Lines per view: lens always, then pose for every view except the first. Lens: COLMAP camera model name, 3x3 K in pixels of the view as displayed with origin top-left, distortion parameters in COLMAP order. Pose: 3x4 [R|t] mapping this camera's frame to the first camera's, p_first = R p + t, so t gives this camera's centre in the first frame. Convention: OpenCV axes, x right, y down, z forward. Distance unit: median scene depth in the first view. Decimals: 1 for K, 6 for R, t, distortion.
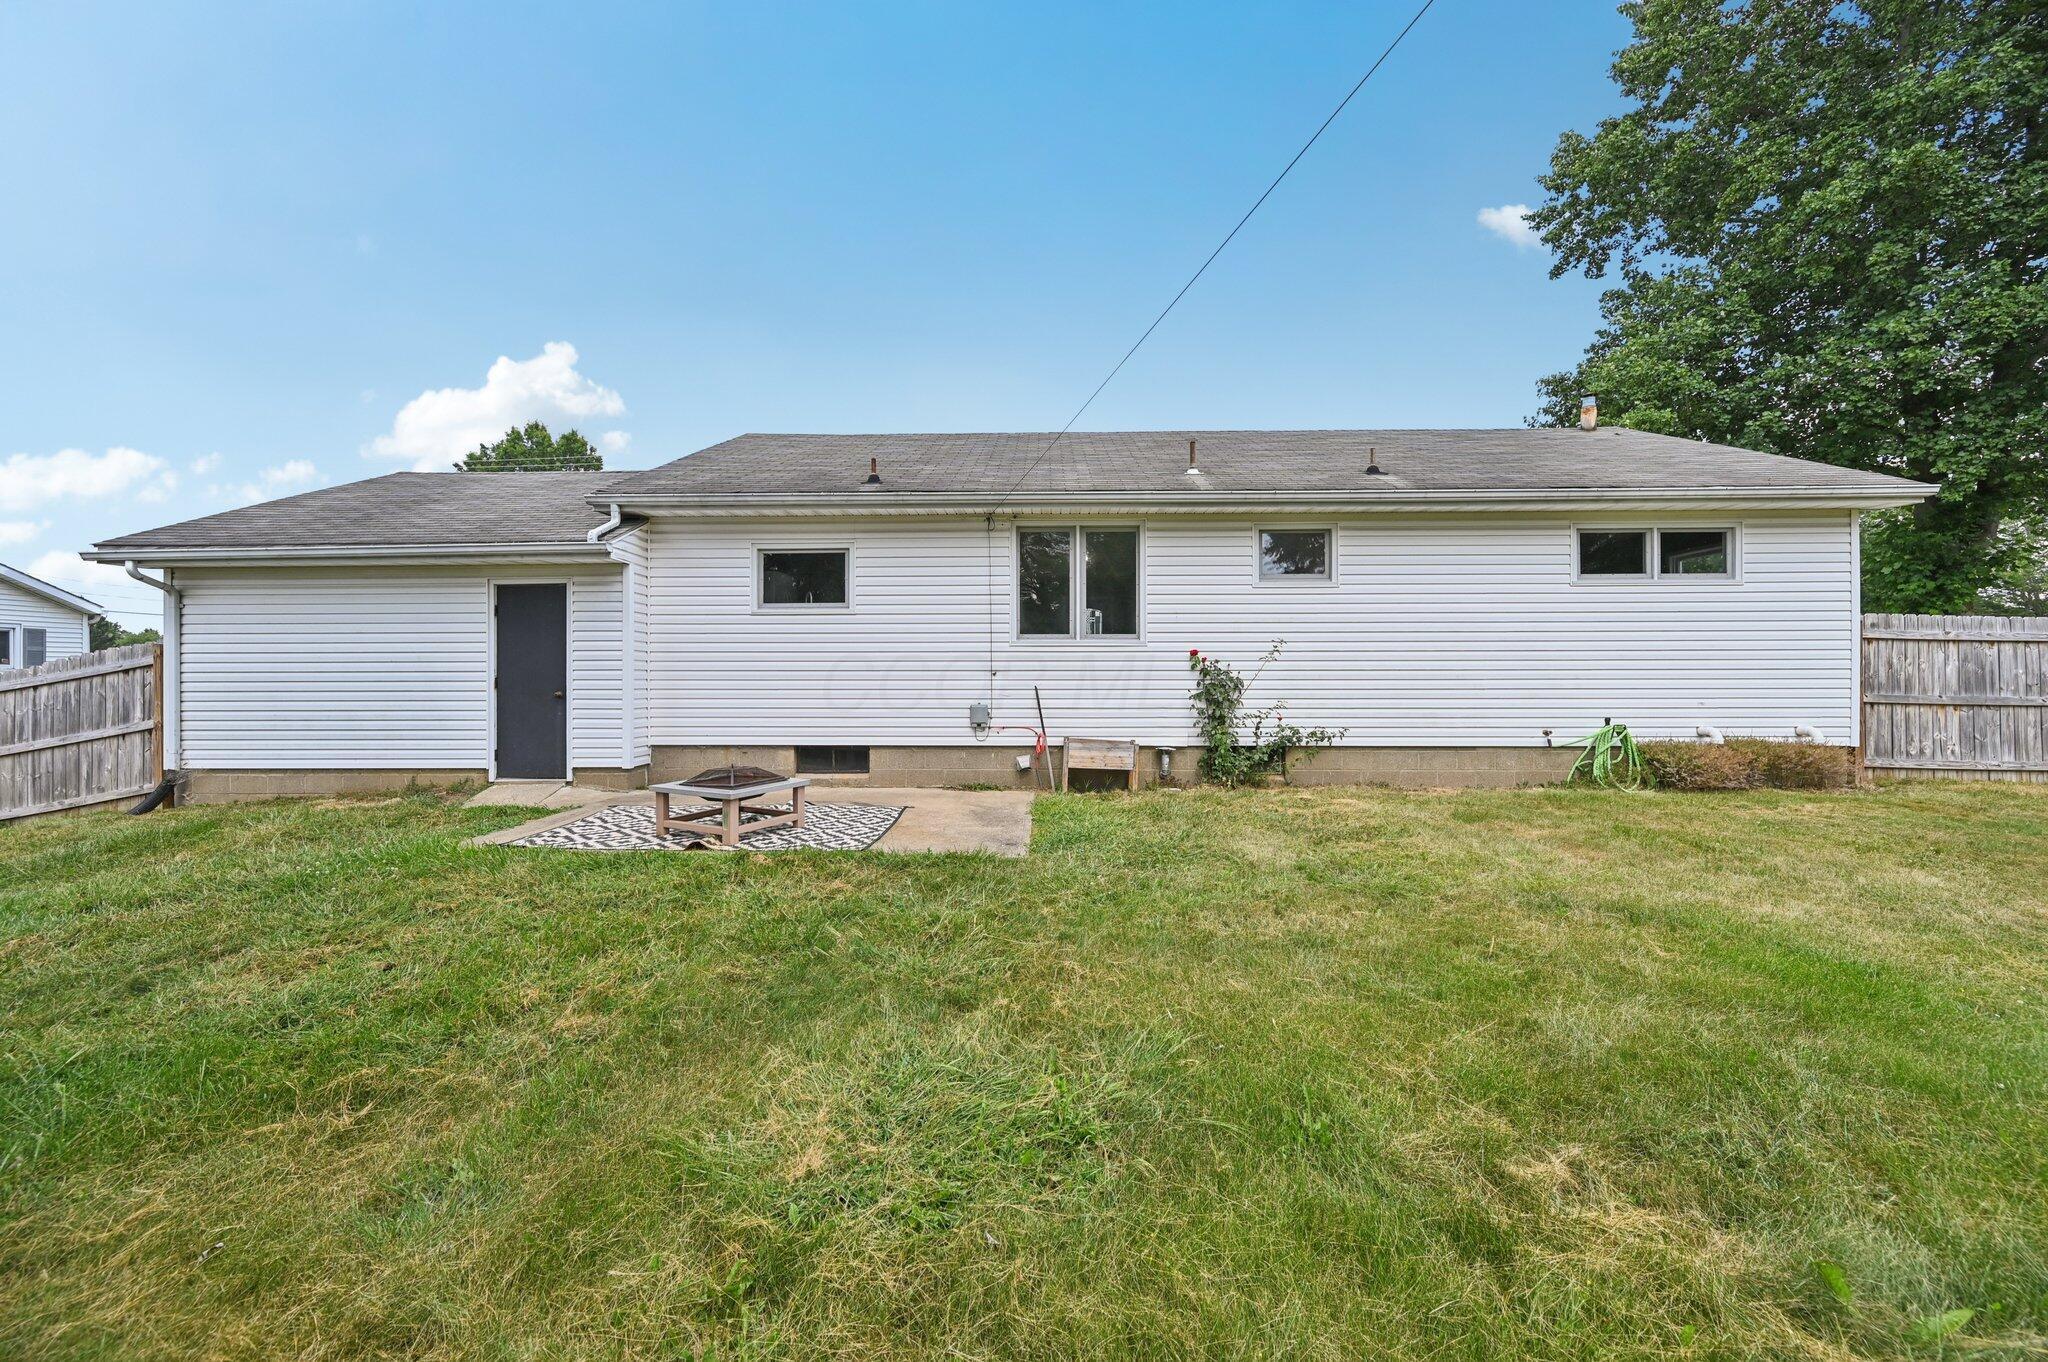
lens RADIAL K [[788.7, 0, 1027.3], [0, 788.7, 684.4], [0, 0, 1]] dist [-0.000429, -0.000321]
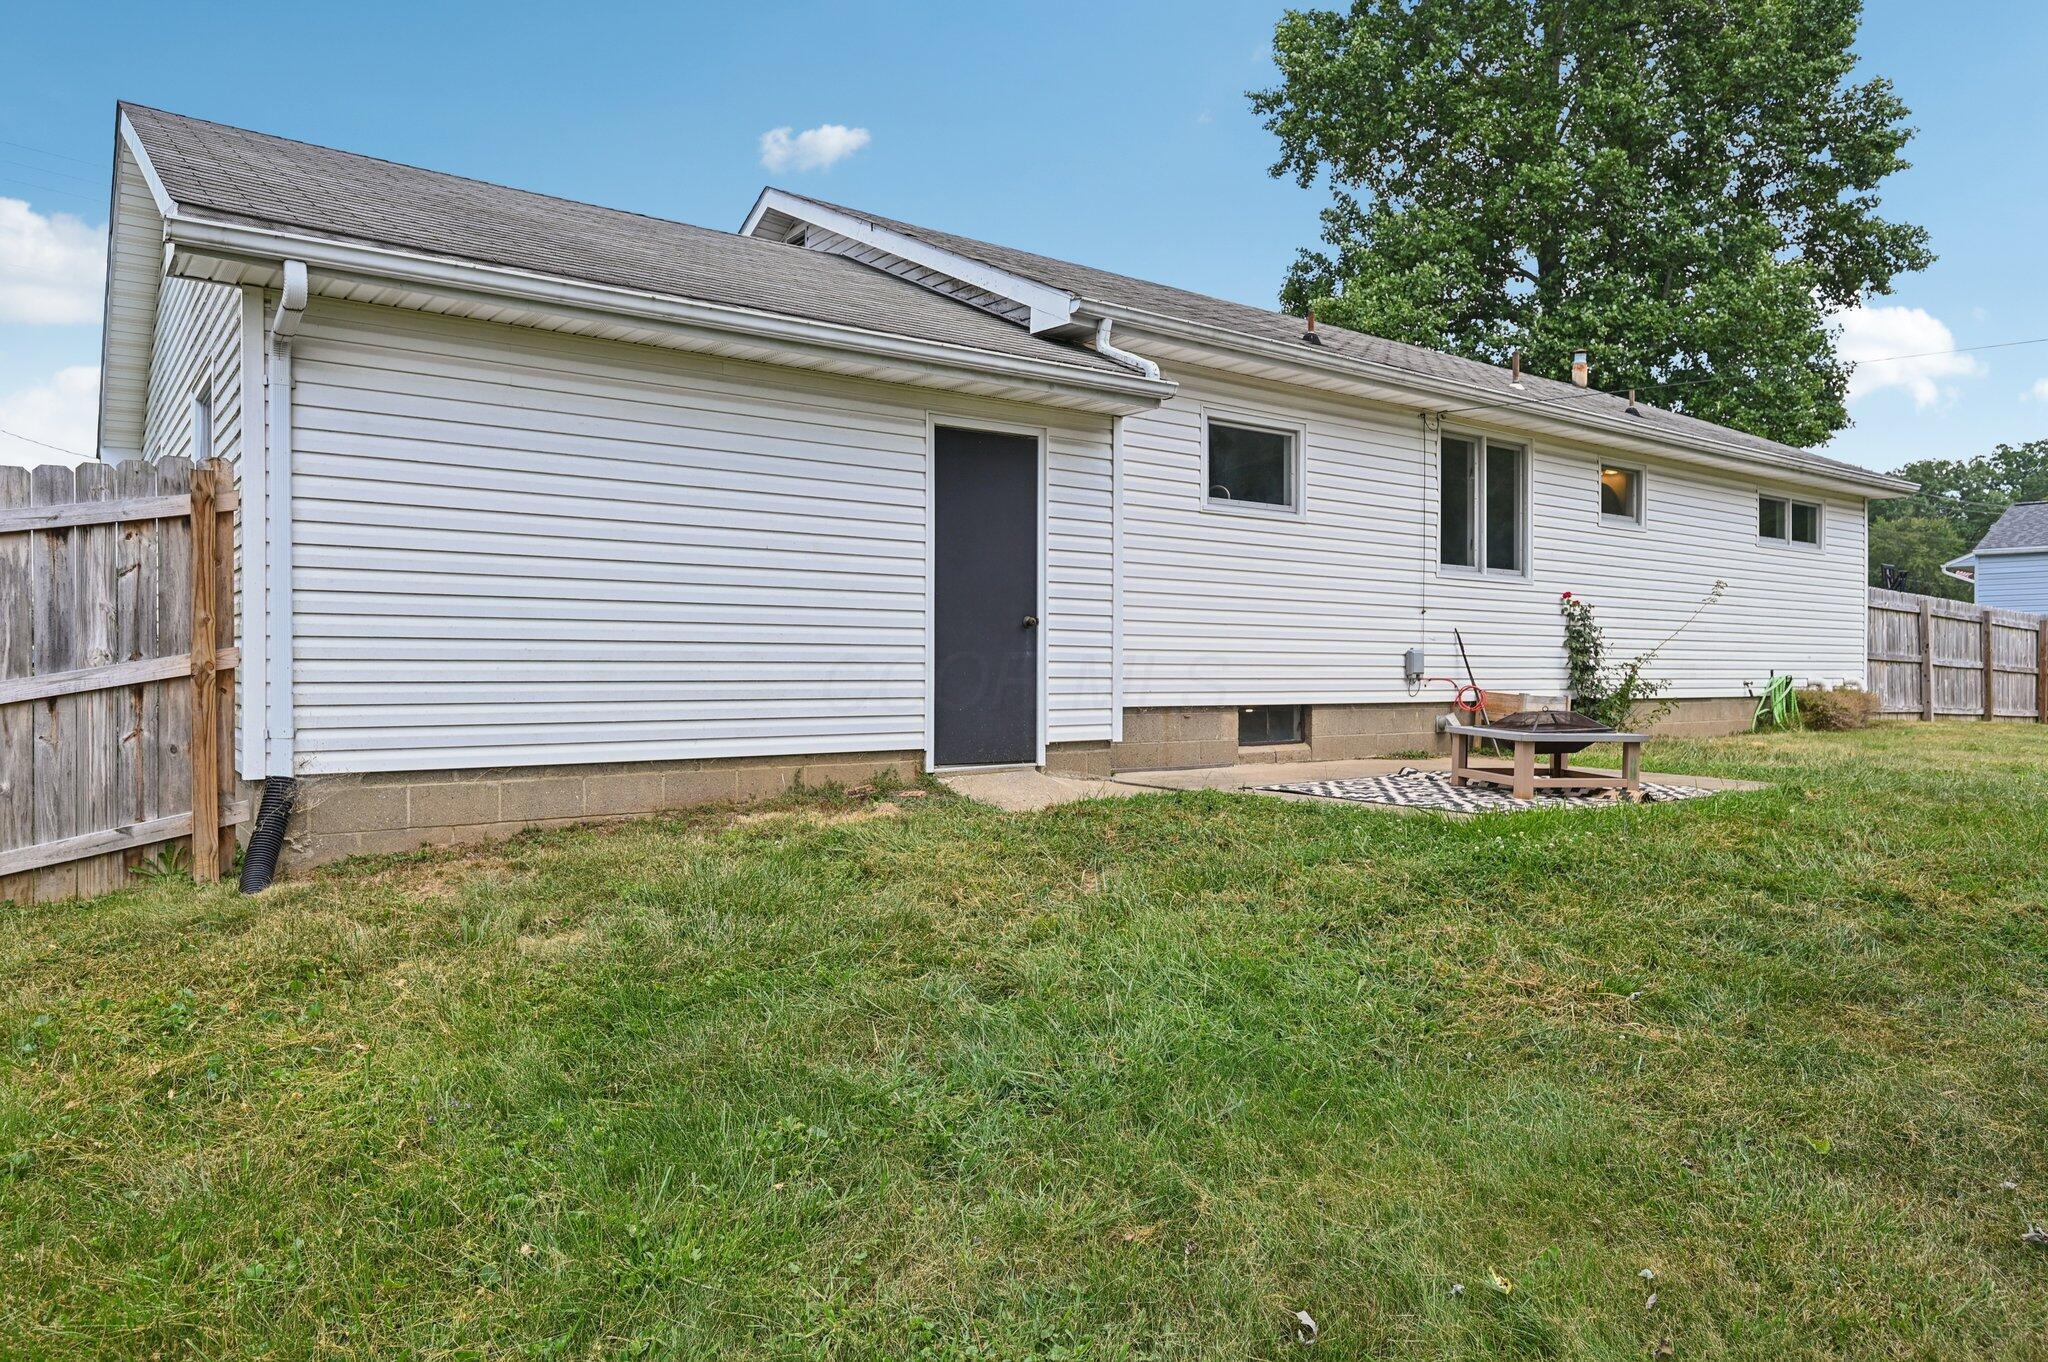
lens RADIAL K [[1303.9, 0, 984.2], [0, 1303.9, 667.1], [0, 0, 1]] dist [0.000311, 0.001517]
pose [[0.791568, 0.006510, 0.611046, -1.208040], [-0.004116, 0.999977, -0.005322, 0.052083], [-0.611067, 0.001698, 0.791577, 0.236343]]
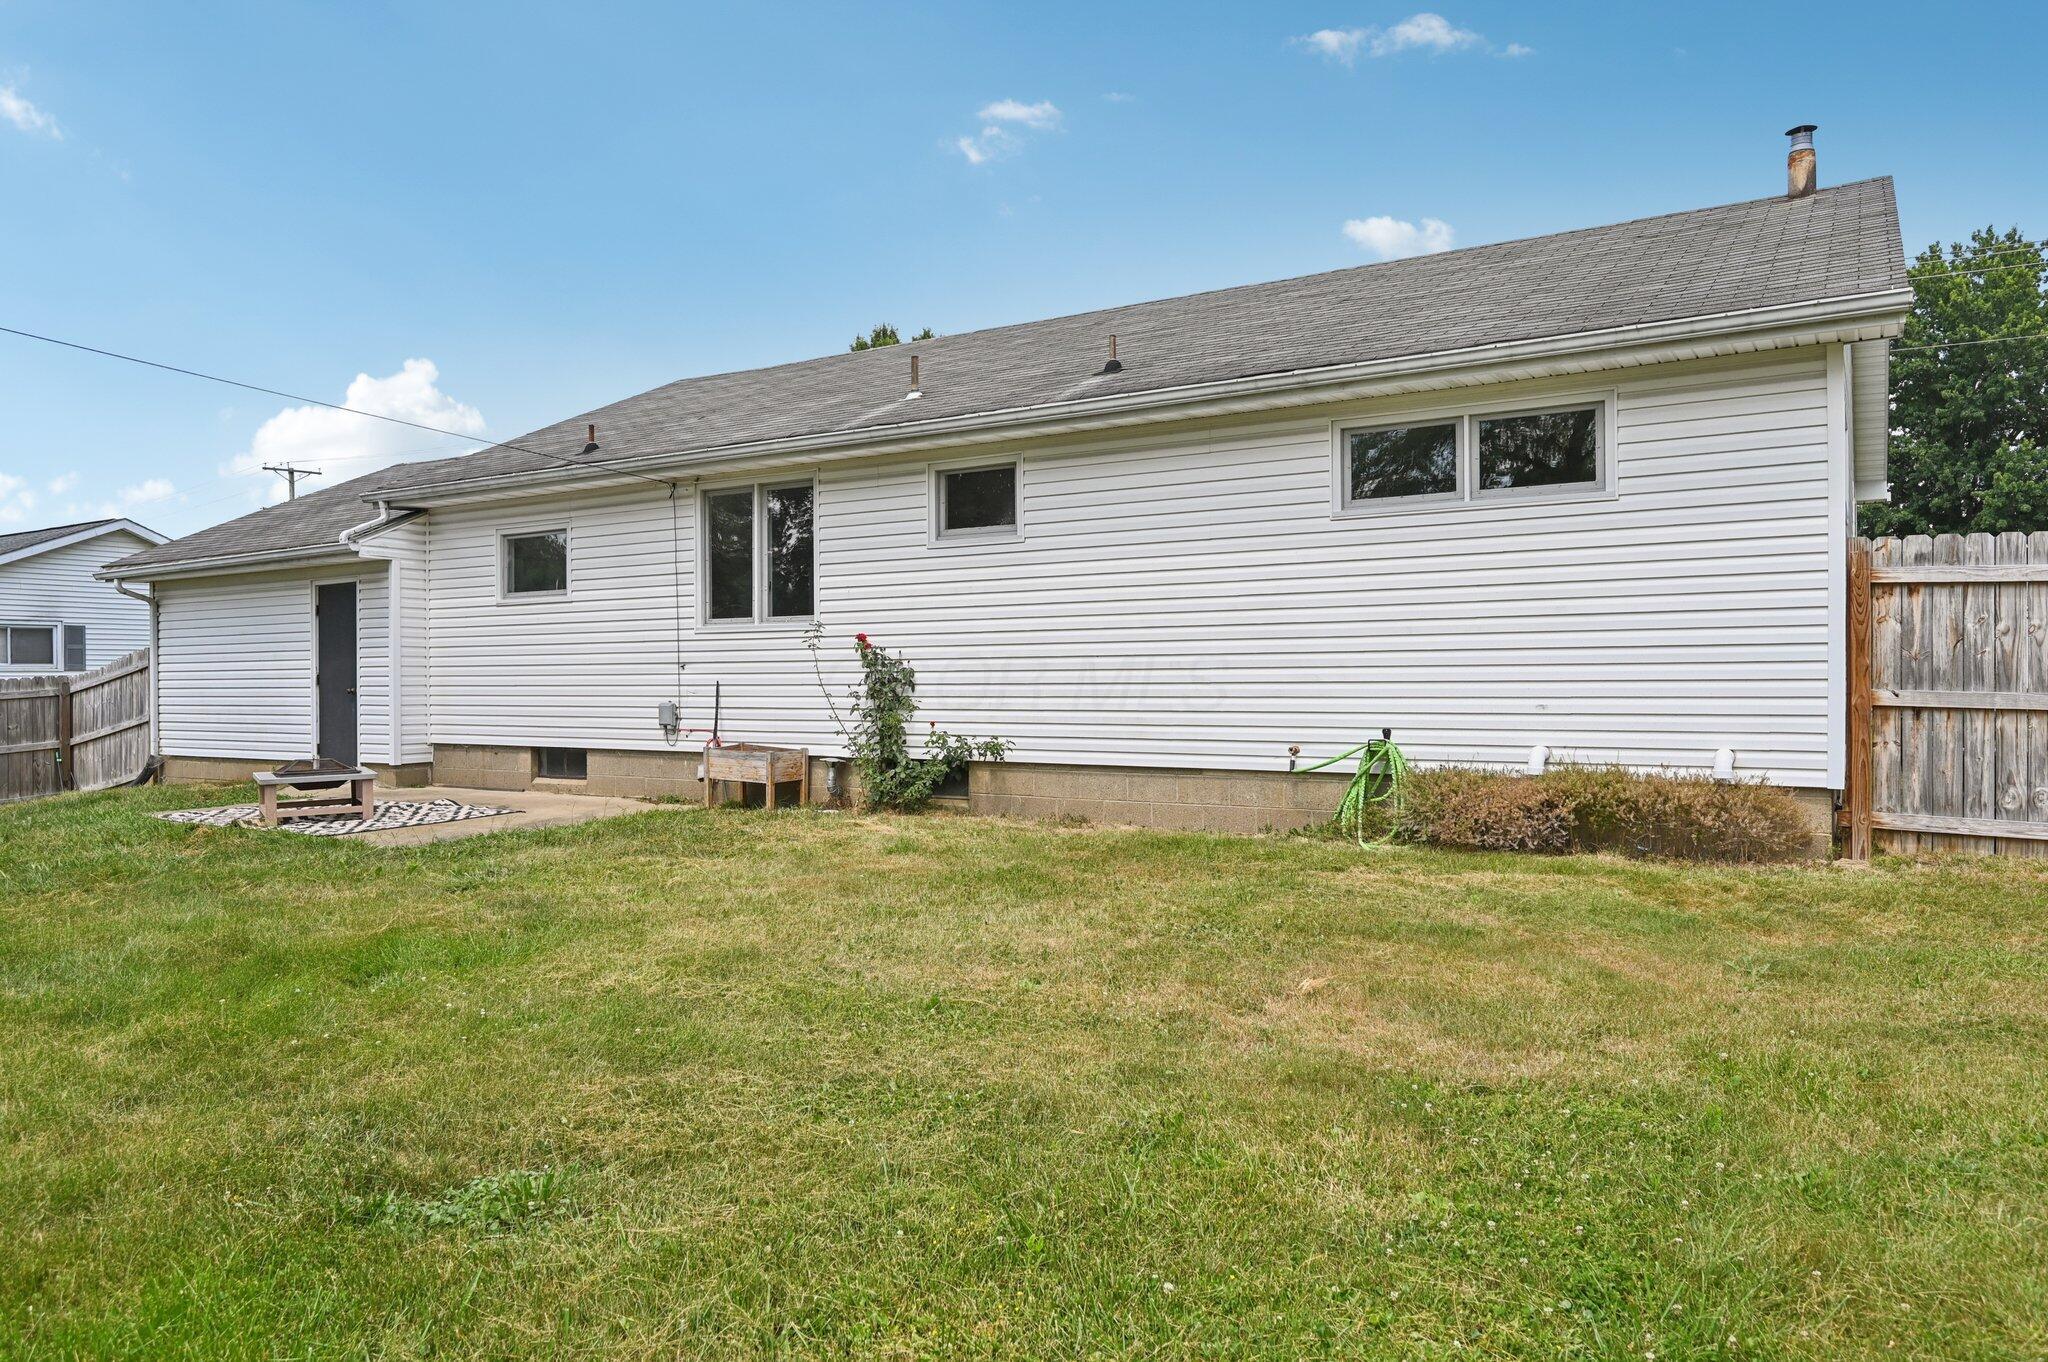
lens RADIAL K [[1303.9, 0, 1018.1], [0, 1303.9, 685.1], [0, 0, 1]] dist [0.000311, 0.001517]
pose [[0.867352, -0.001923, -0.497691, 0.983198], [0.004972, 0.999976, 0.004801, 0.001403], [0.497670, -0.006639, 0.867341, -0.036749]]
